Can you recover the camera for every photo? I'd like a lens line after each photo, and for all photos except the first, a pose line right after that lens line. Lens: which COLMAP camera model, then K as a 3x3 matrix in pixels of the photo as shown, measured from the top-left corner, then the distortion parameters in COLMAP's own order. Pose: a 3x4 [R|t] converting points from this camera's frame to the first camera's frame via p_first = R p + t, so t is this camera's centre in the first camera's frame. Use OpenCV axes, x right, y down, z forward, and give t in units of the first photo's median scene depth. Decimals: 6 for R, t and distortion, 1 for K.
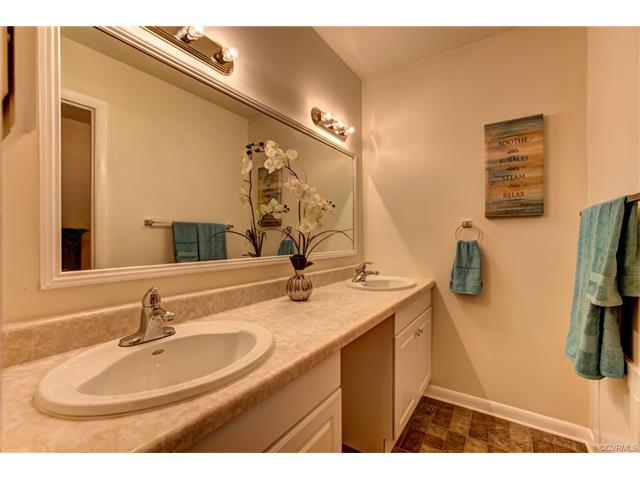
lens RADIAL K [[284.2, 0, 320.2], [0, 284.2, 237.8], [0, 0, 1]] dist [-0.024628, 0.010368]
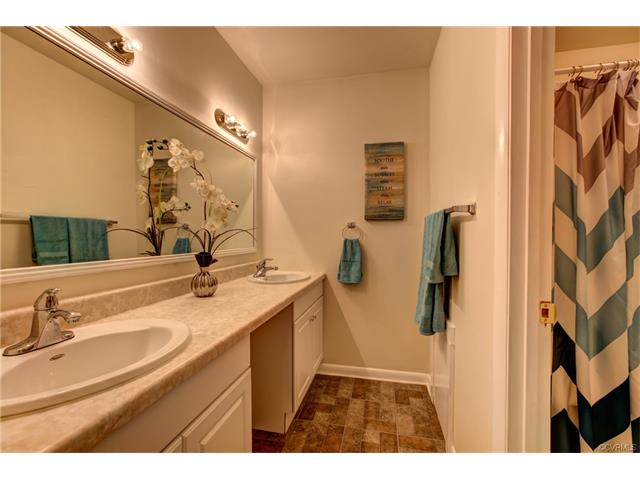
lens RADIAL K [[284.2, 0, 320.6], [0, 284.2, 238.6], [0, 0, 1]] dist [-0.024628, 0.010368]
pose [[0.932719, -0.000020, 0.360604, -0.047185], [-0.004001, 0.999938, 0.010405, -0.002806], [-0.360582, -0.011148, 0.932661, -0.104286]]
